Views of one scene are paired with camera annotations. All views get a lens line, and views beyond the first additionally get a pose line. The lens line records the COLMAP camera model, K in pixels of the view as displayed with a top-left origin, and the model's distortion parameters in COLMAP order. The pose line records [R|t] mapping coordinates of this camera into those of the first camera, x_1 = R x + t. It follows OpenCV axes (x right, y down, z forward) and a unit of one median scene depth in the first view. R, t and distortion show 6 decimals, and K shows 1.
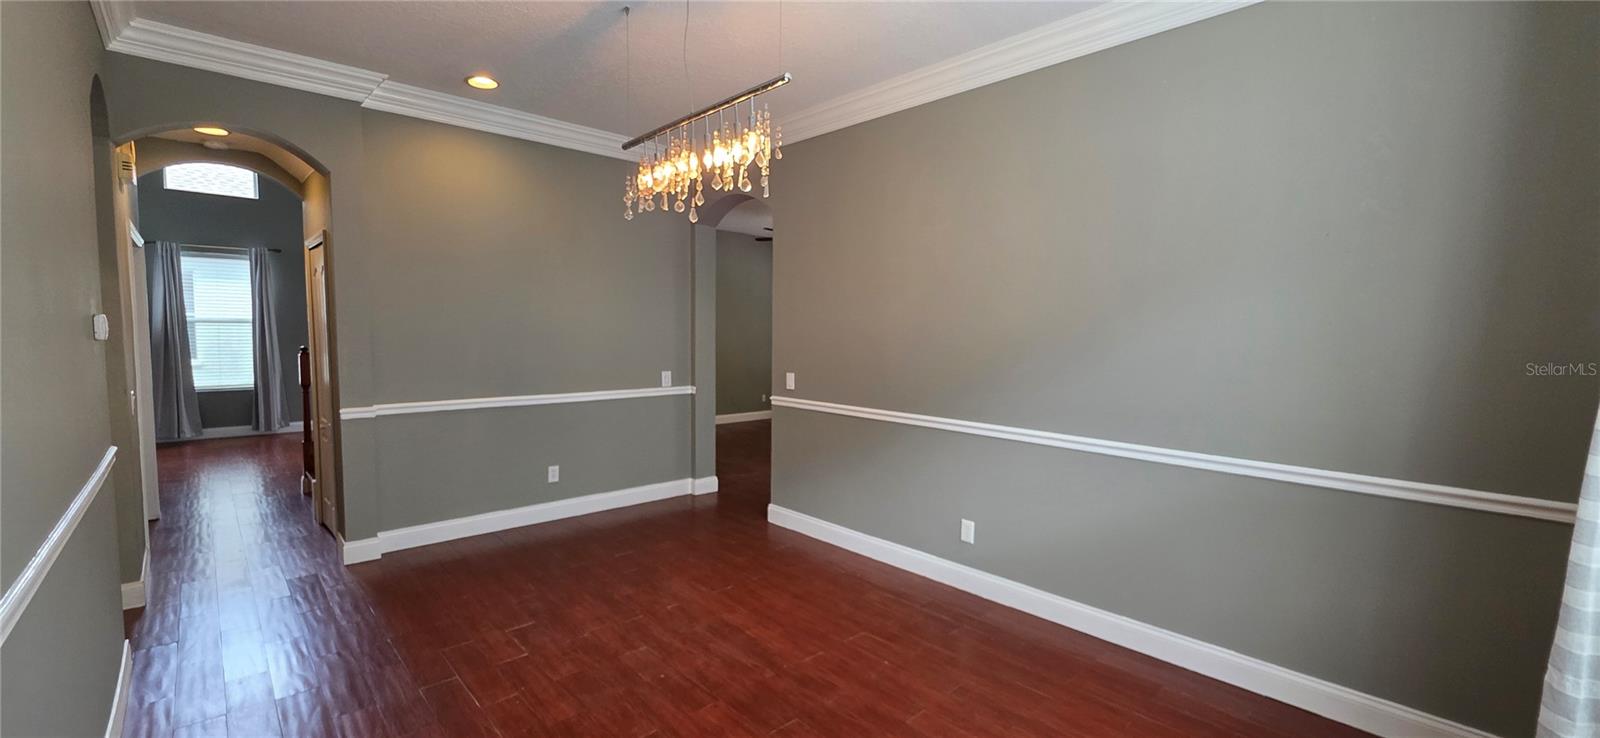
lens RADIAL K [[640.6, 0, 808.2], [0, 640.6, 380.3], [0, 0, 1]] dist [0.003090, -0.000748]
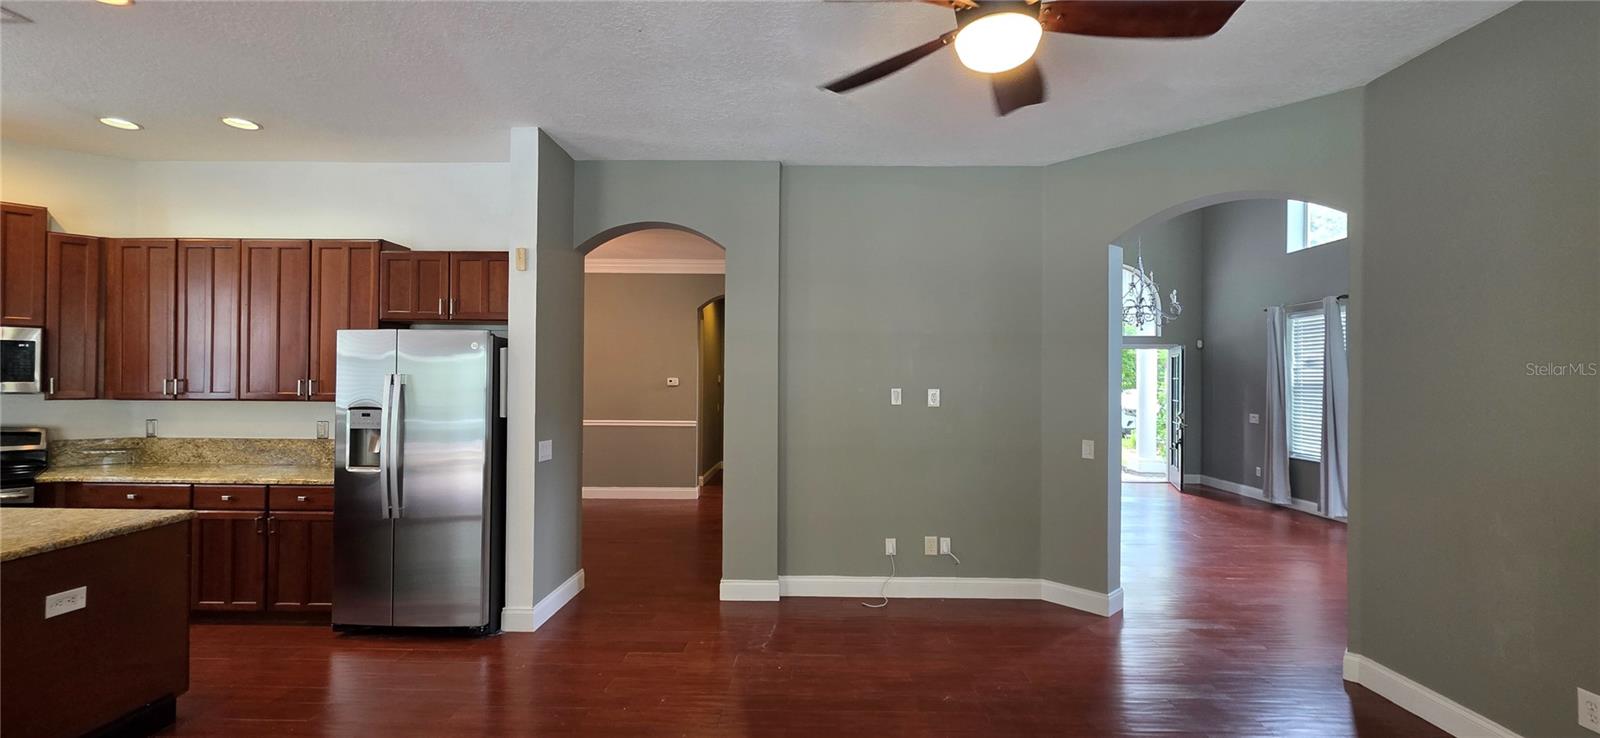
lens RADIAL K [[640.6, 0, 807.7], [0, 640.6, 375.8], [0, 0, 1]] dist [0.003090, -0.000748]
pose [[-0.695883, -0.023599, -0.717767, 0.398995], [-0.073492, 0.996553, 0.038487, -0.147803], [0.714385, 0.079532, -0.695219, 1.935007]]
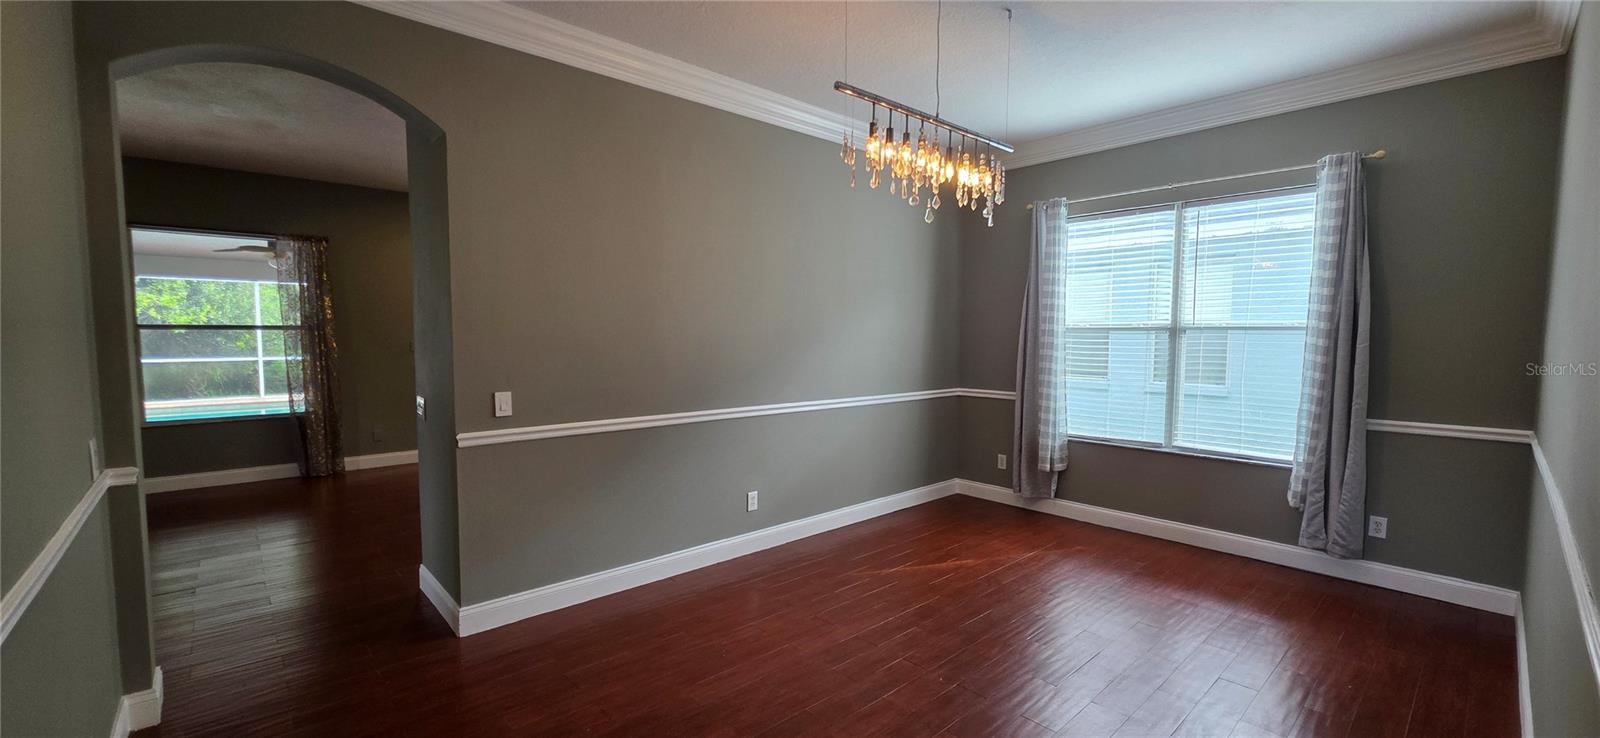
lens RADIAL K [[640.6, 0, 808.4], [0, 640.6, 379.2], [0, 0, 1]] dist [0.003090, -0.000748]
pose [[0.008556, -0.085854, 0.996271, -0.685159], [0.075772, 0.993499, 0.084965, -0.056541], [-0.997088, 0.074763, 0.015006, 0.673507]]
